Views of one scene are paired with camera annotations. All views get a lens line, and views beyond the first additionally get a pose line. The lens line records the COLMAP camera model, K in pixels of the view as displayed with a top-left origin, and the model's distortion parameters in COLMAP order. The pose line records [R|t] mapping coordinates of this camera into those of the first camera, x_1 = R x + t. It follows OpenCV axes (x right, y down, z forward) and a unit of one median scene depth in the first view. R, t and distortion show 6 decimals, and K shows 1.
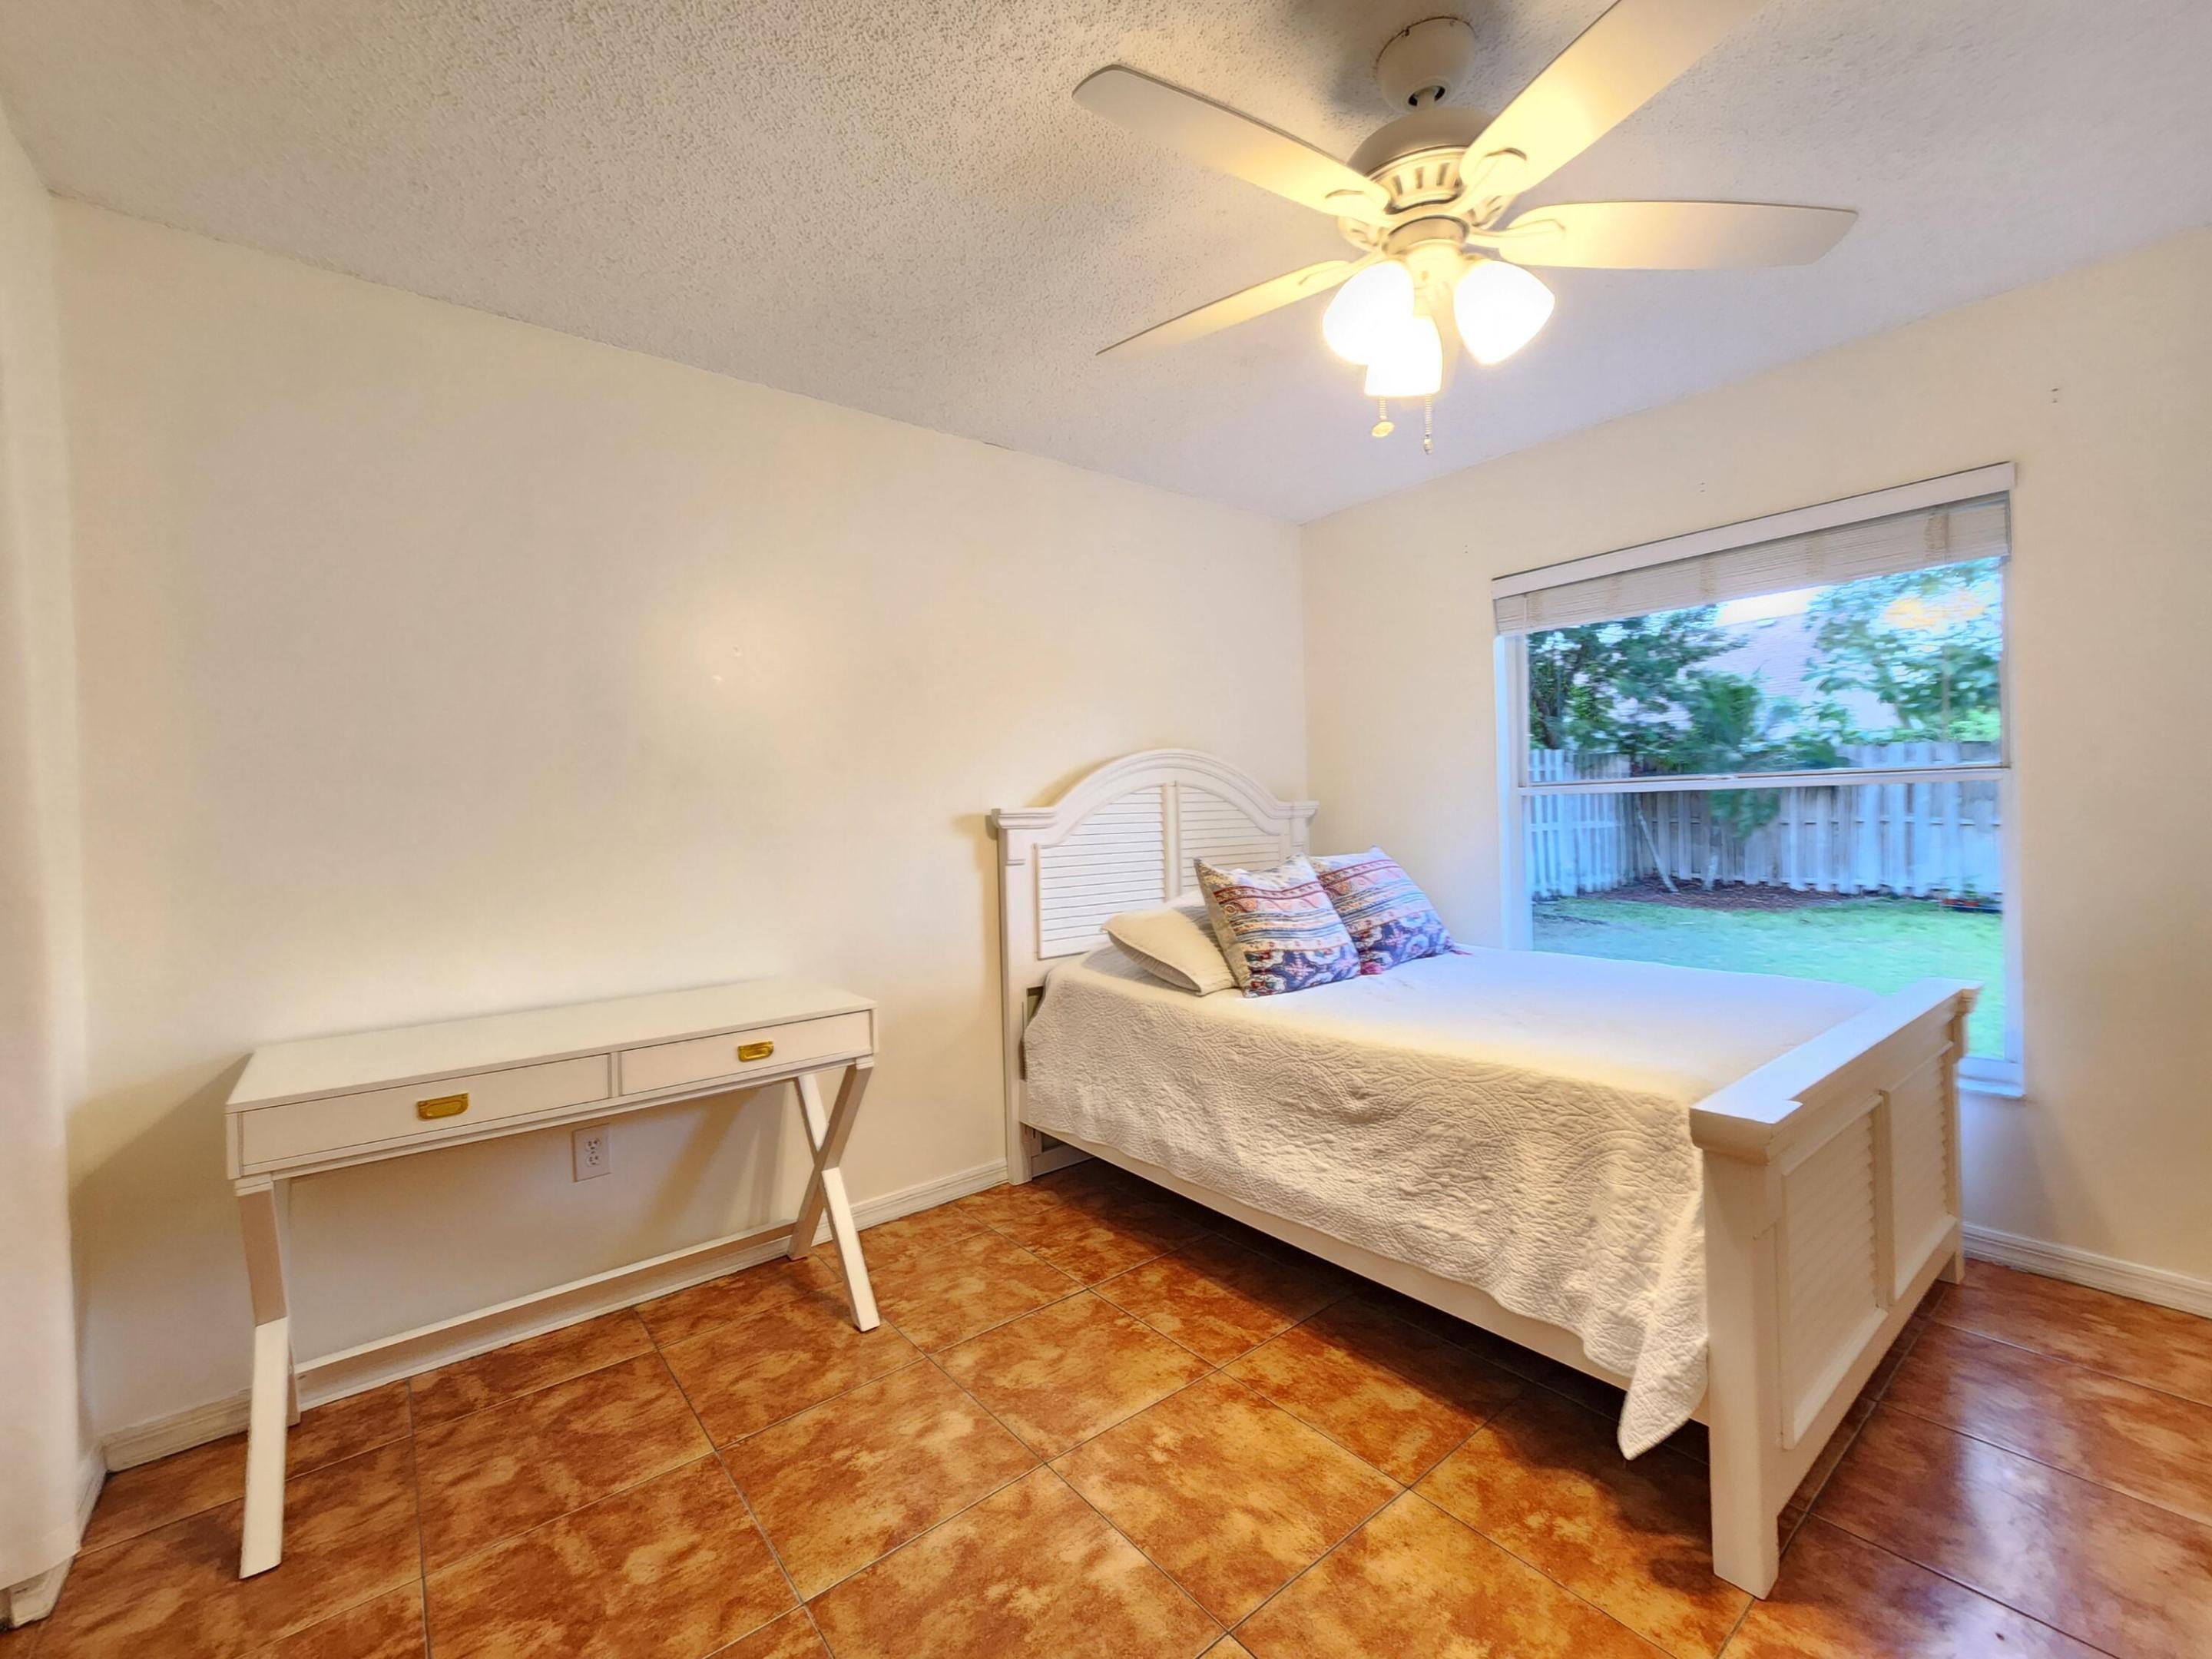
lens RADIAL K [[916.4, 0, 1105.0], [0, 916.4, 818.2], [0, 0, 1]] dist [-0.004591, 0.004371]
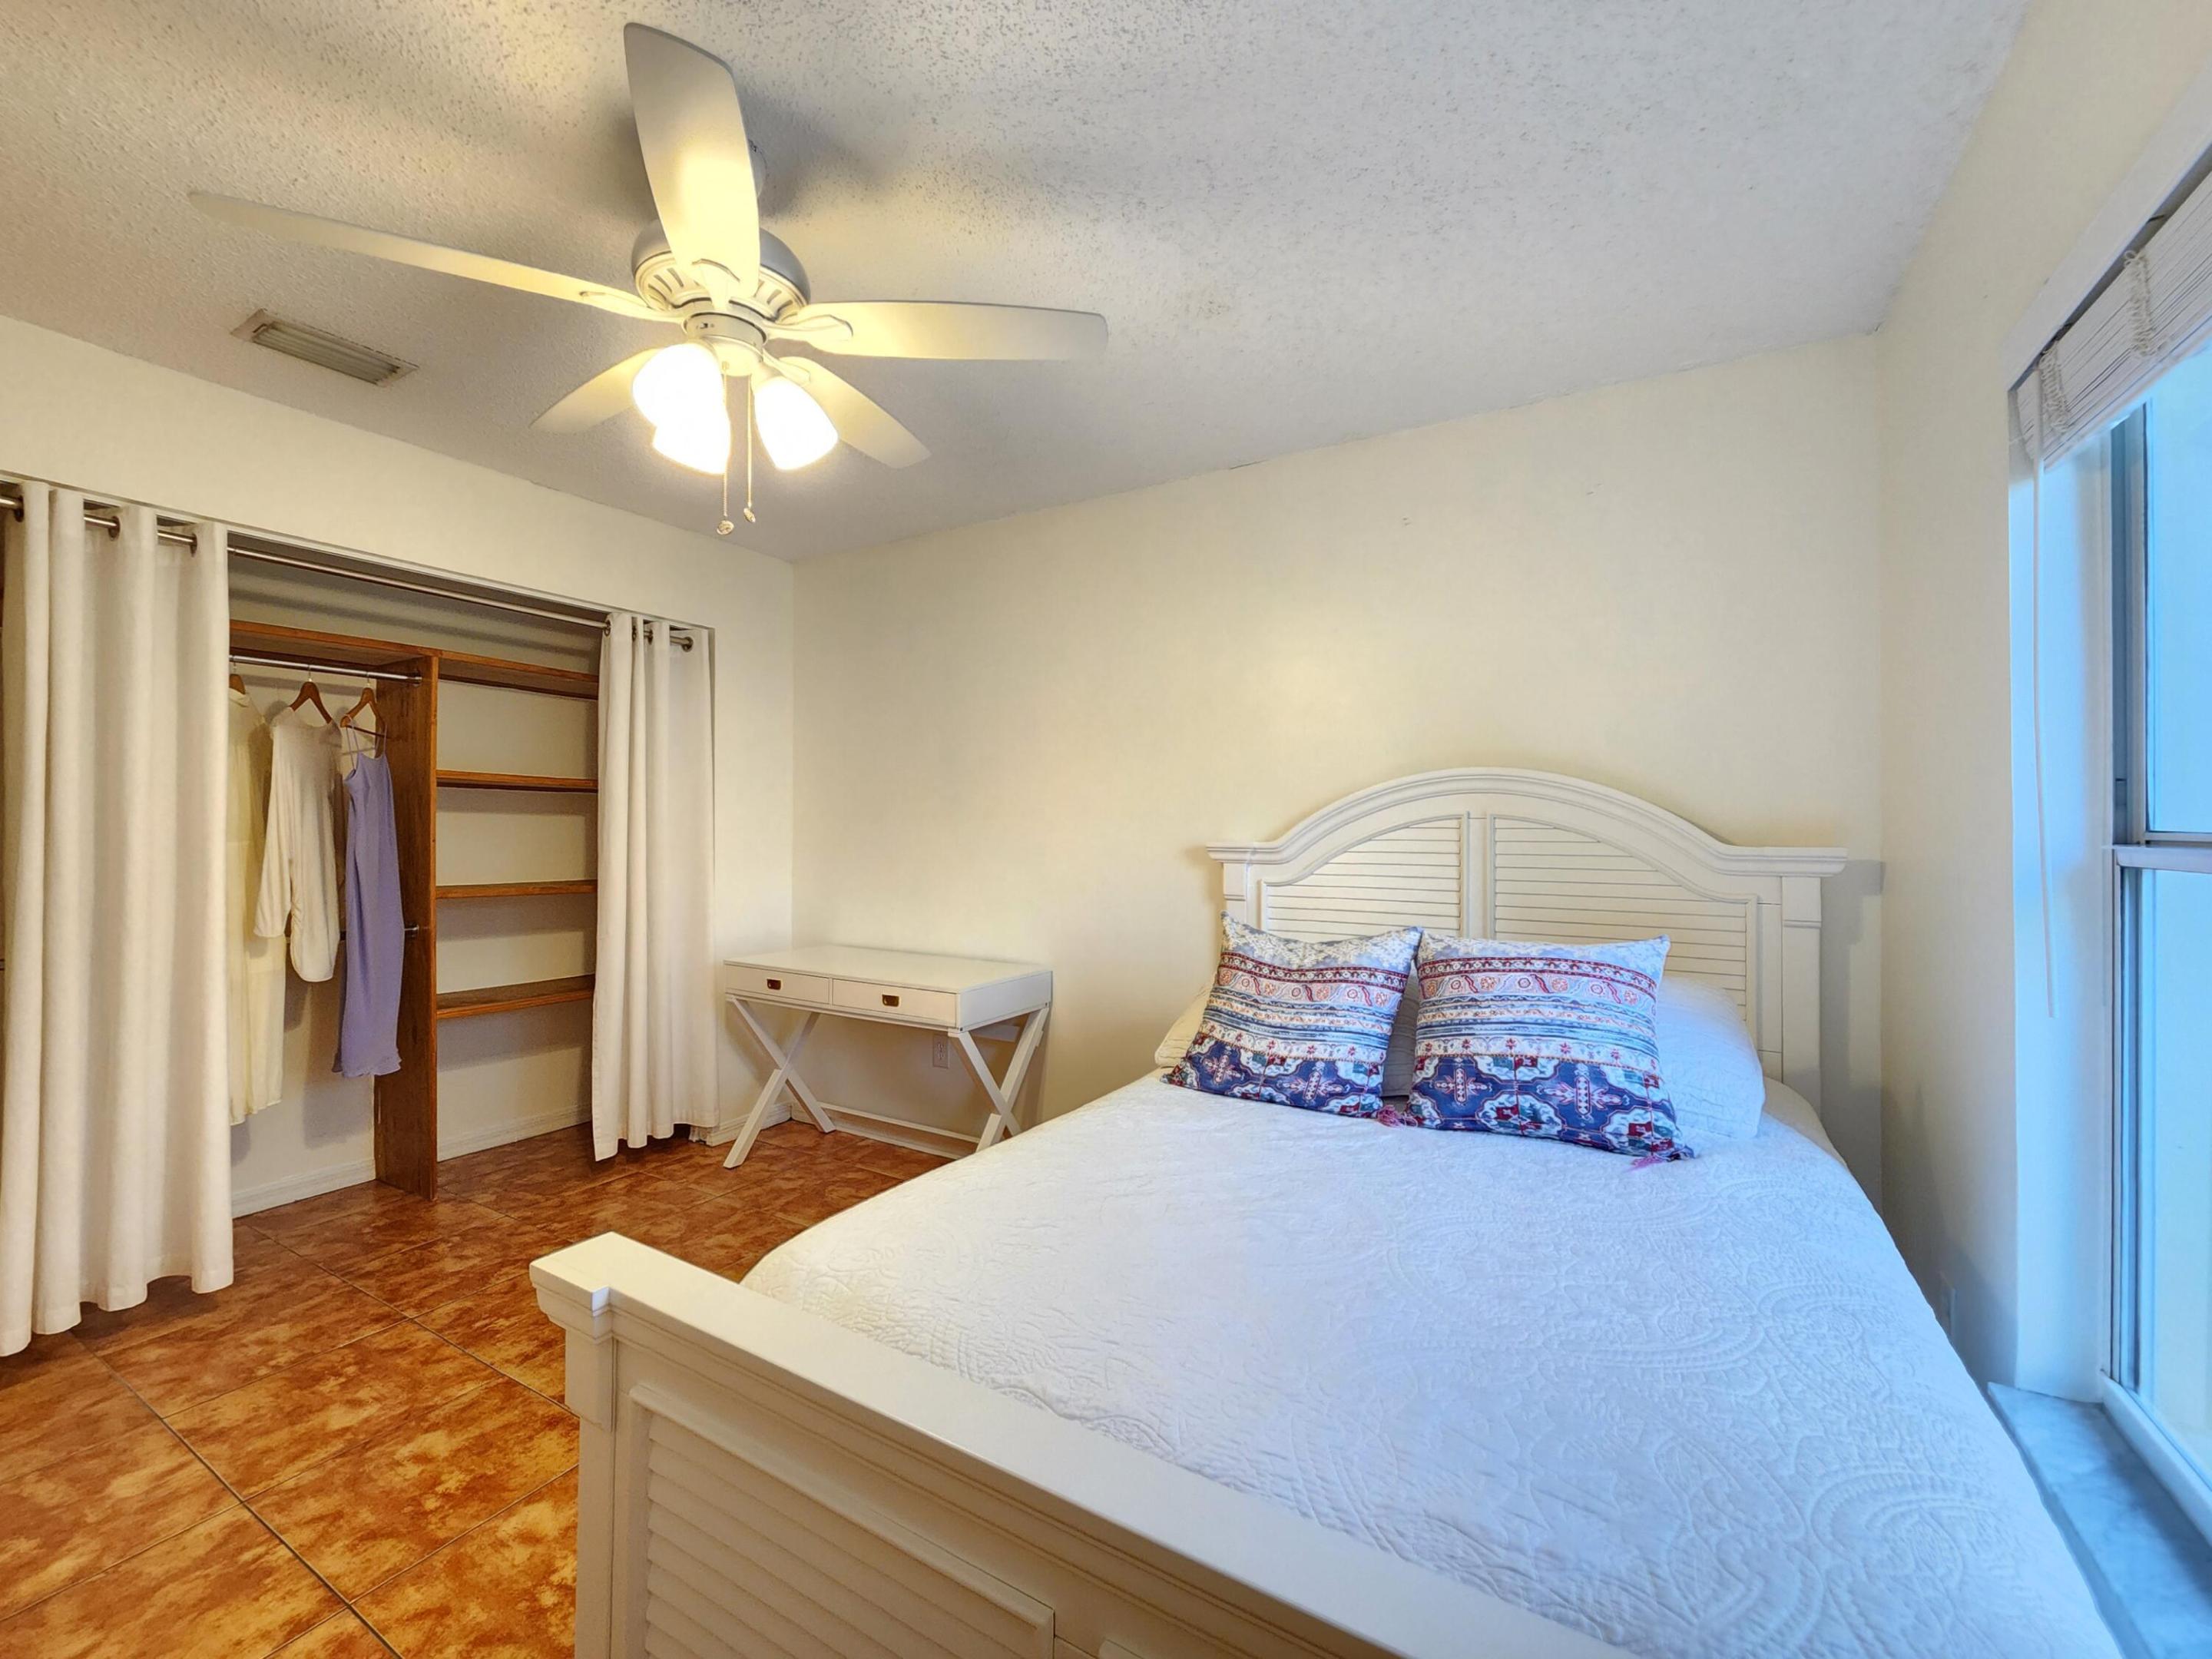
lens RADIAL K [[916.4, 0, 1105.0], [0, 916.4, 818.2], [0, 0, 1]] dist [-0.004591, 0.004371]
pose [[0.349372, 0.019997, -0.936771, 0.892503], [-0.015474, 0.999759, 0.015571, -0.057477], [0.936856, 0.009055, 0.349598, 0.629133]]
